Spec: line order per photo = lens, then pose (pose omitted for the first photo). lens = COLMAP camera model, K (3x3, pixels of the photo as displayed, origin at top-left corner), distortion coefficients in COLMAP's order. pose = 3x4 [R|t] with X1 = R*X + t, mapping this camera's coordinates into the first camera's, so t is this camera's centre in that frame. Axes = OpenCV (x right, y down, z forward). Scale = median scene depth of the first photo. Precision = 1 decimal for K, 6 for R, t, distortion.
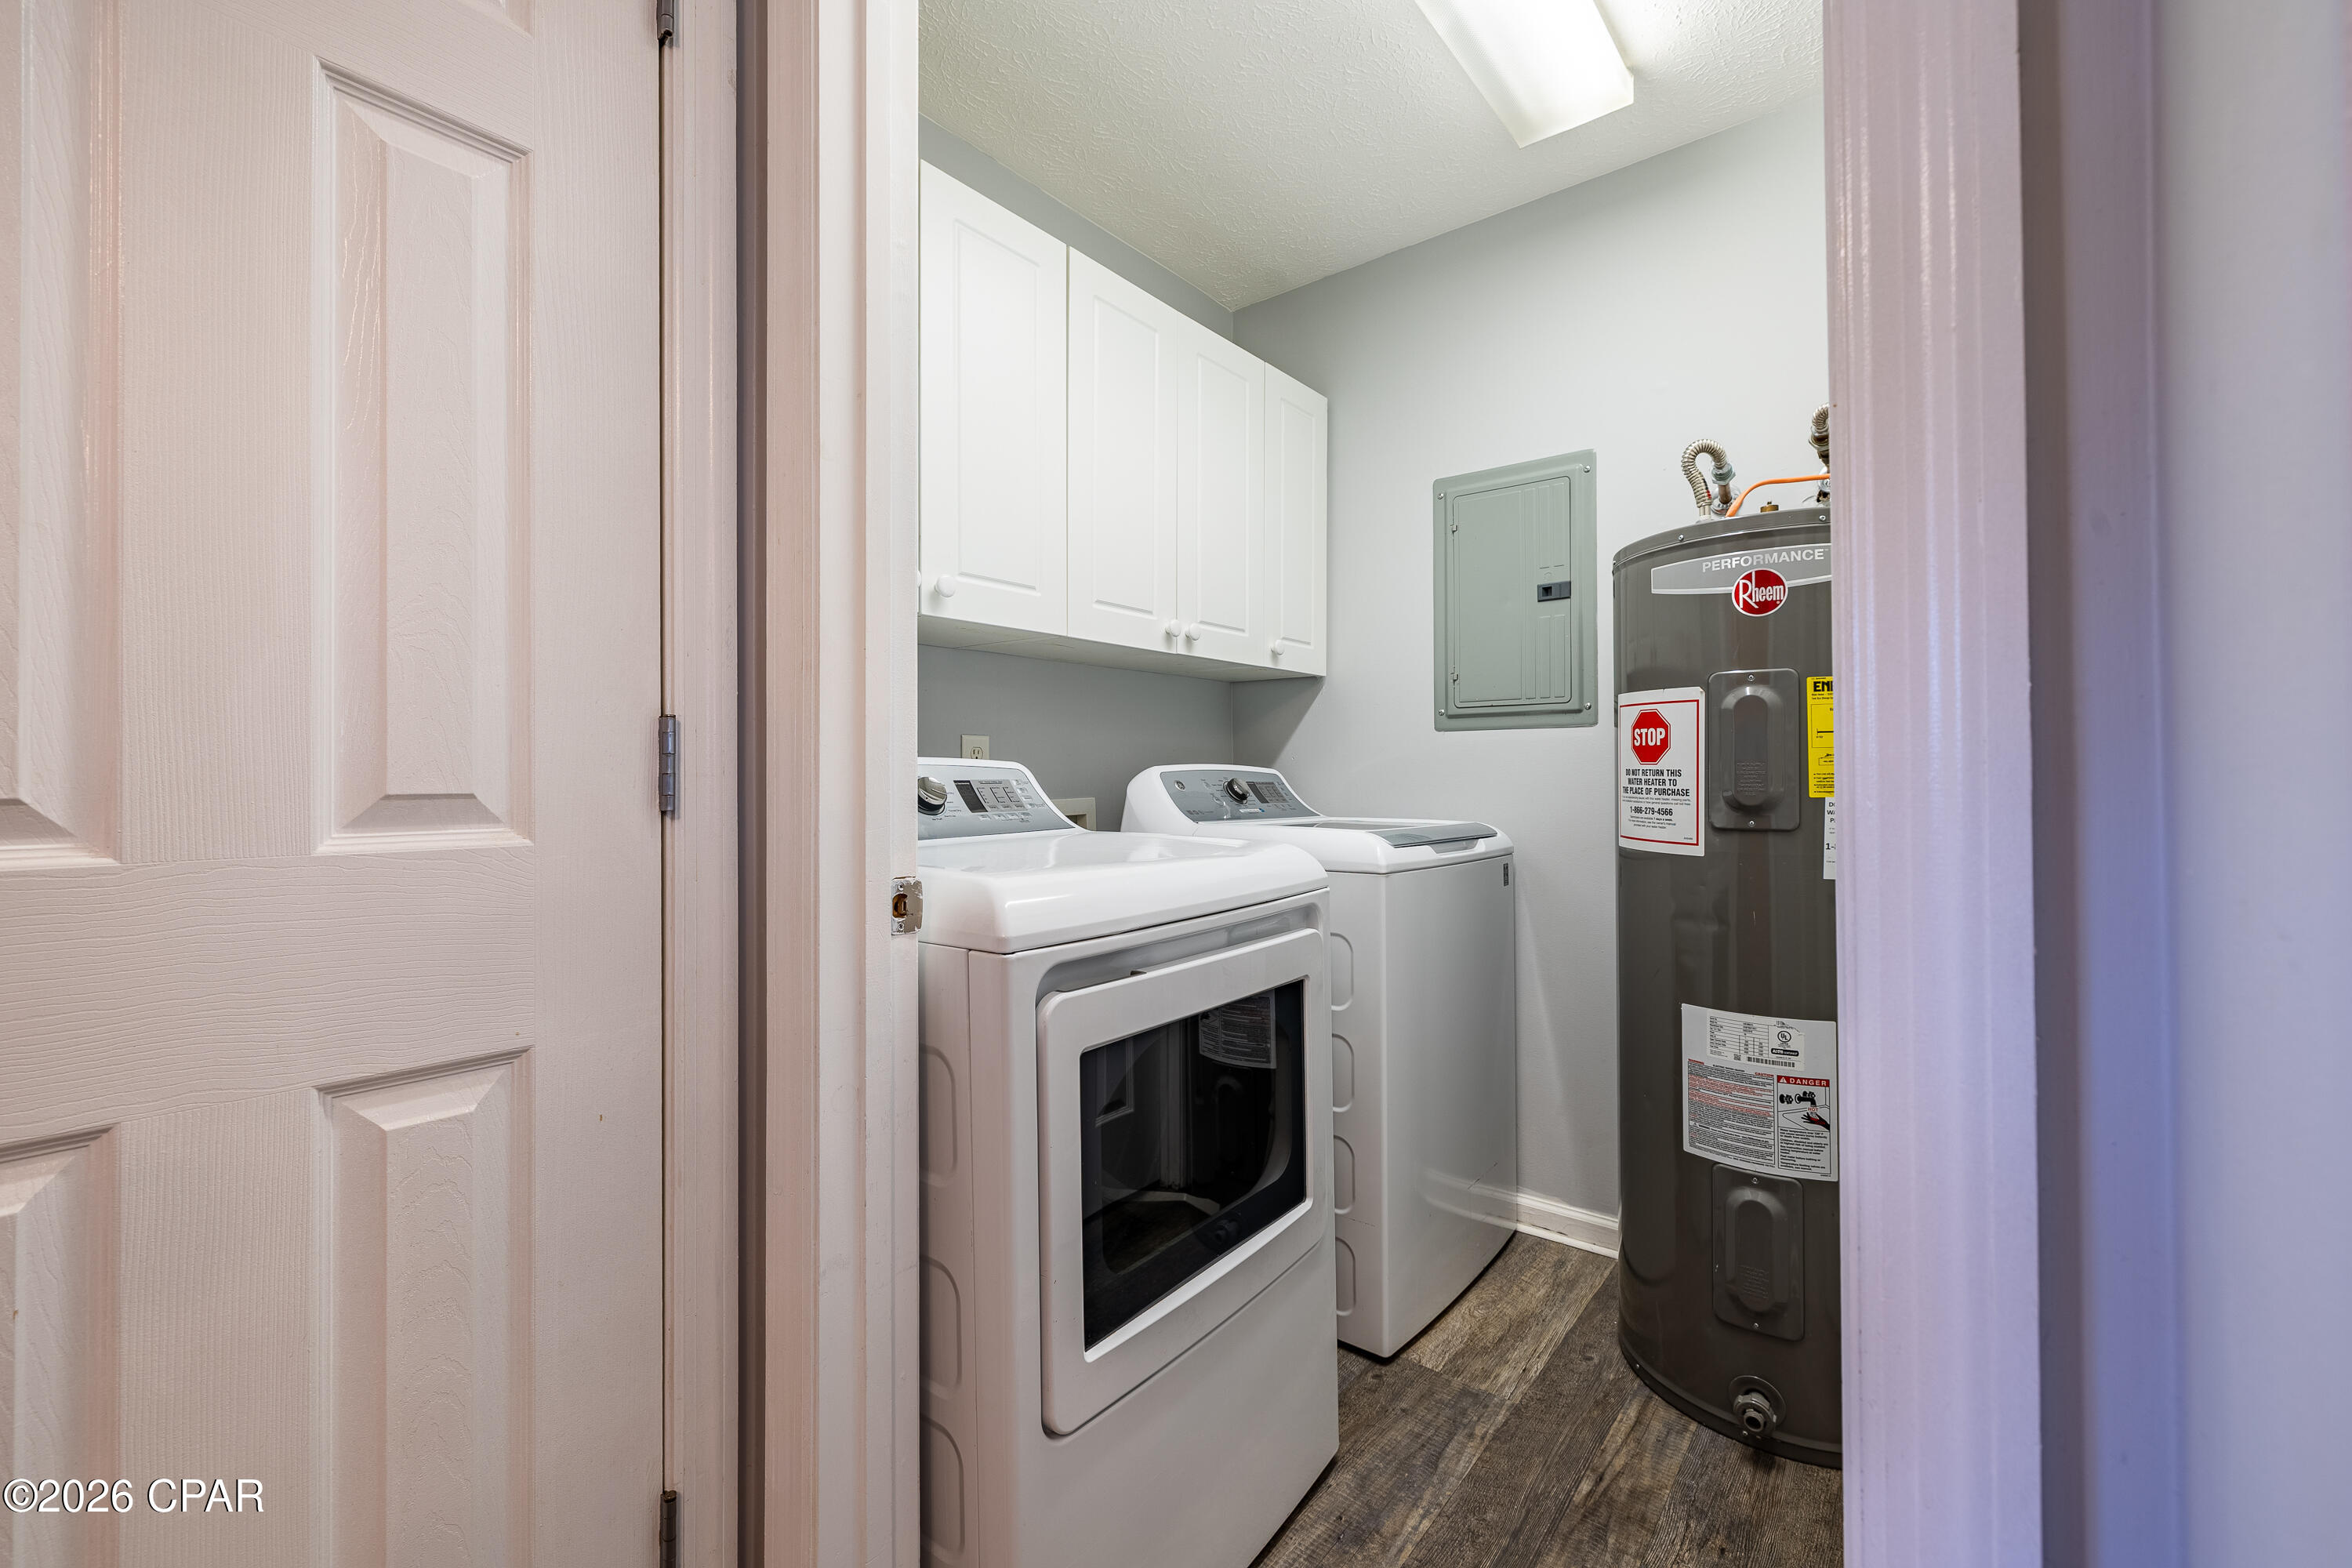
lens RADIAL K [[980.3, 0, 1173.9], [0, 980.3, 772.4], [0, 0, 1]] dist [-0.000776, 0.000378]
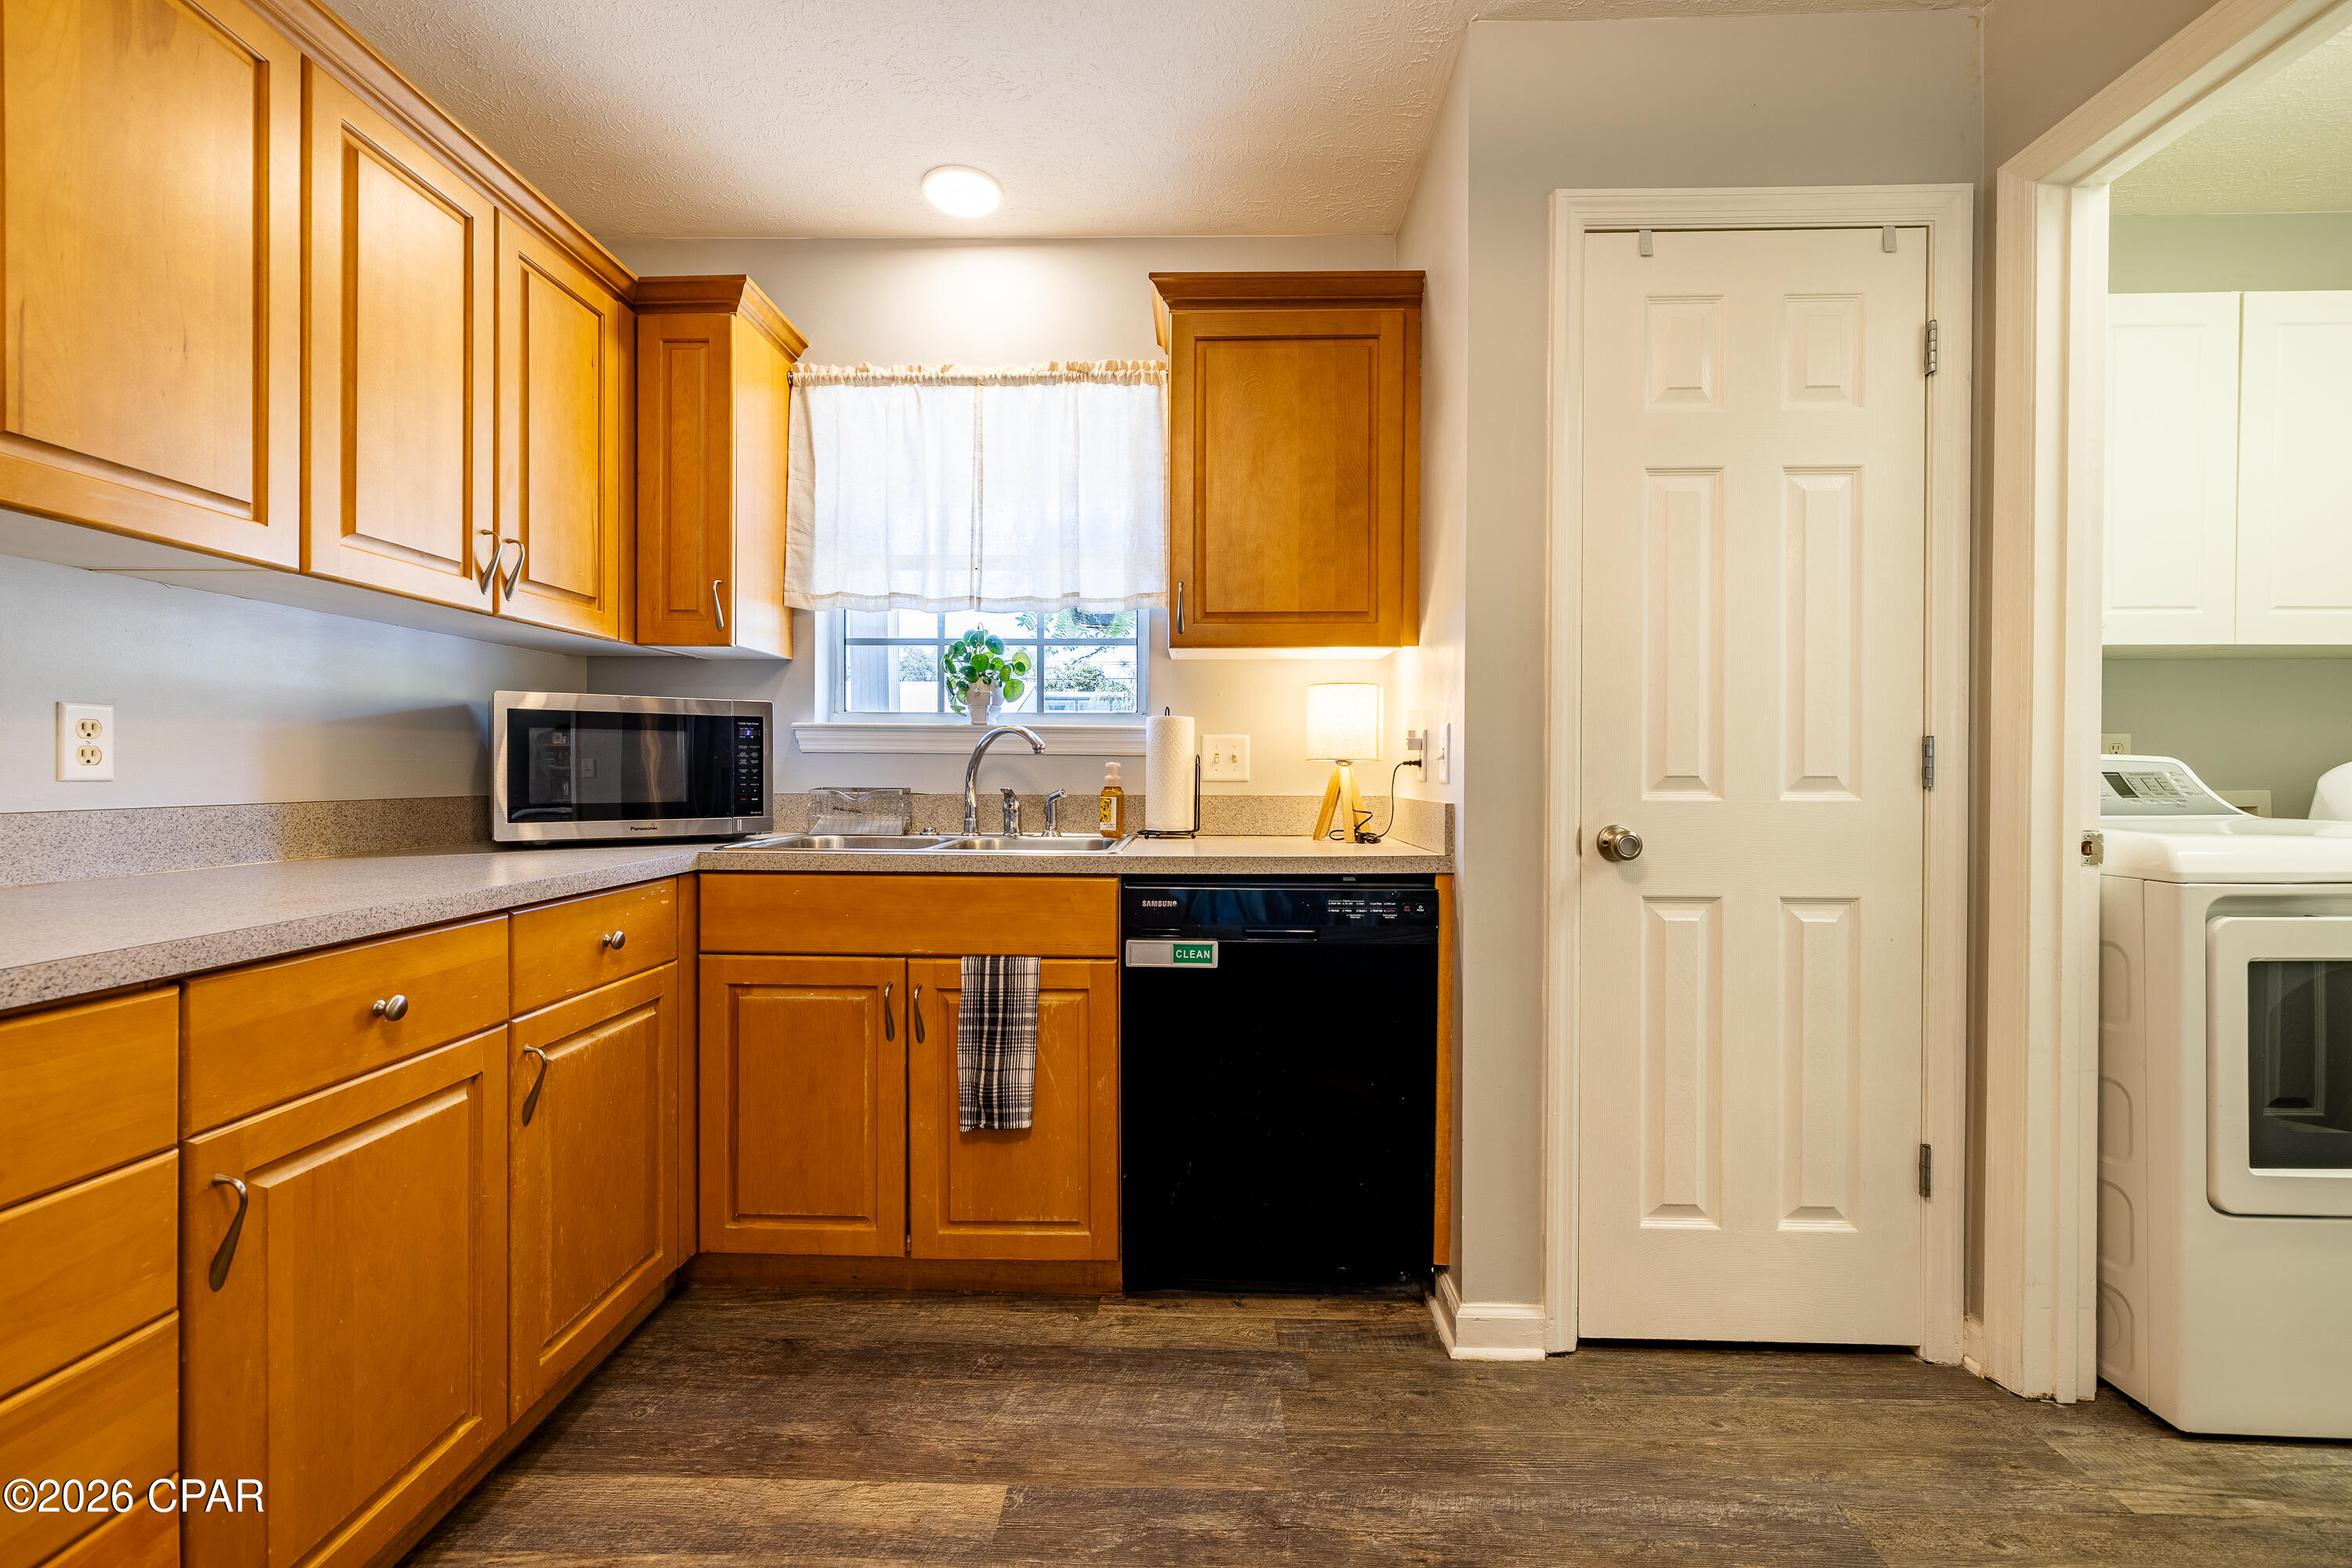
lens RADIAL K [[982.1, 0, 1170.9], [0, 982.1, 778.3], [0, 0, 1]] dist [0.001849, -0.000054]
pose [[0.602082, 0.012608, -0.798335, 0.066922], [0.000368, 0.999871, 0.016068, -0.004450], [0.798434, -0.009968, 0.602000, -0.738692]]
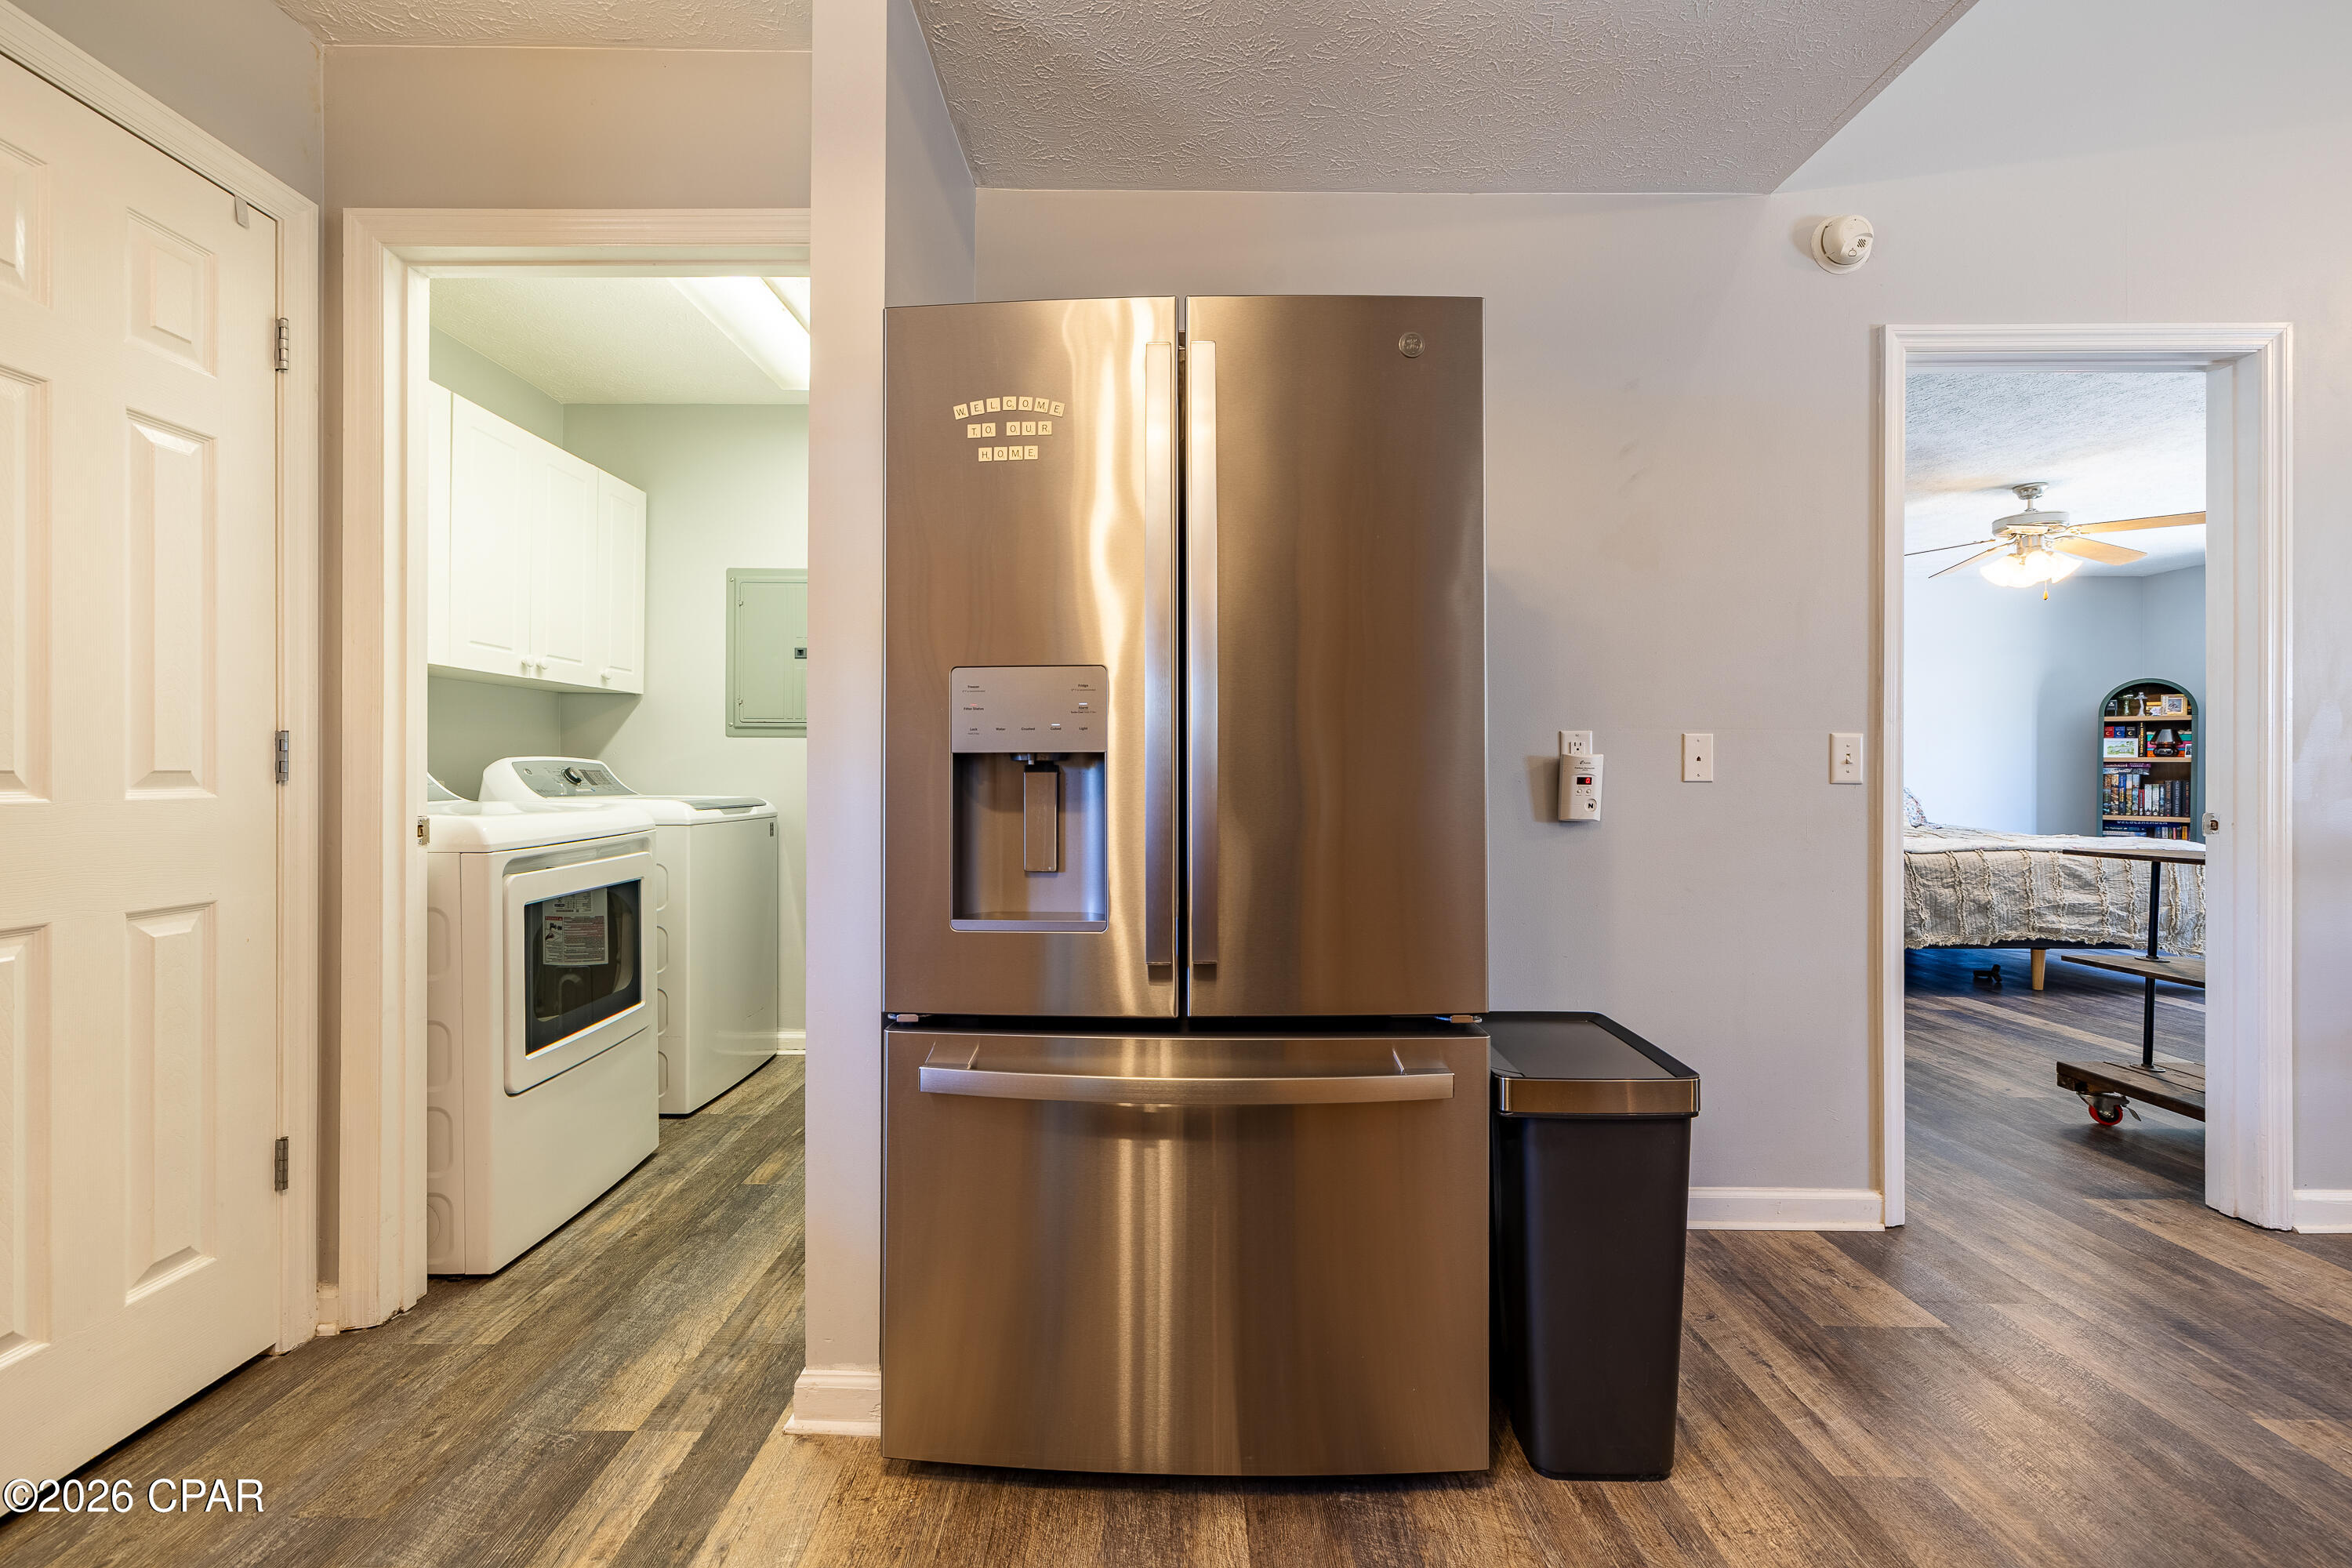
lens RADIAL K [[980.3, 0, 1173.9], [0, 980.3, 772.4], [0, 0, 1]] dist [-0.000776, 0.000378]
pose [[0.779868, 0.006956, 0.625905, -0.201682], [-0.012315, 0.999915, 0.004231, -0.003823], [-0.625822, -0.011008, 0.779888, -0.880913]]
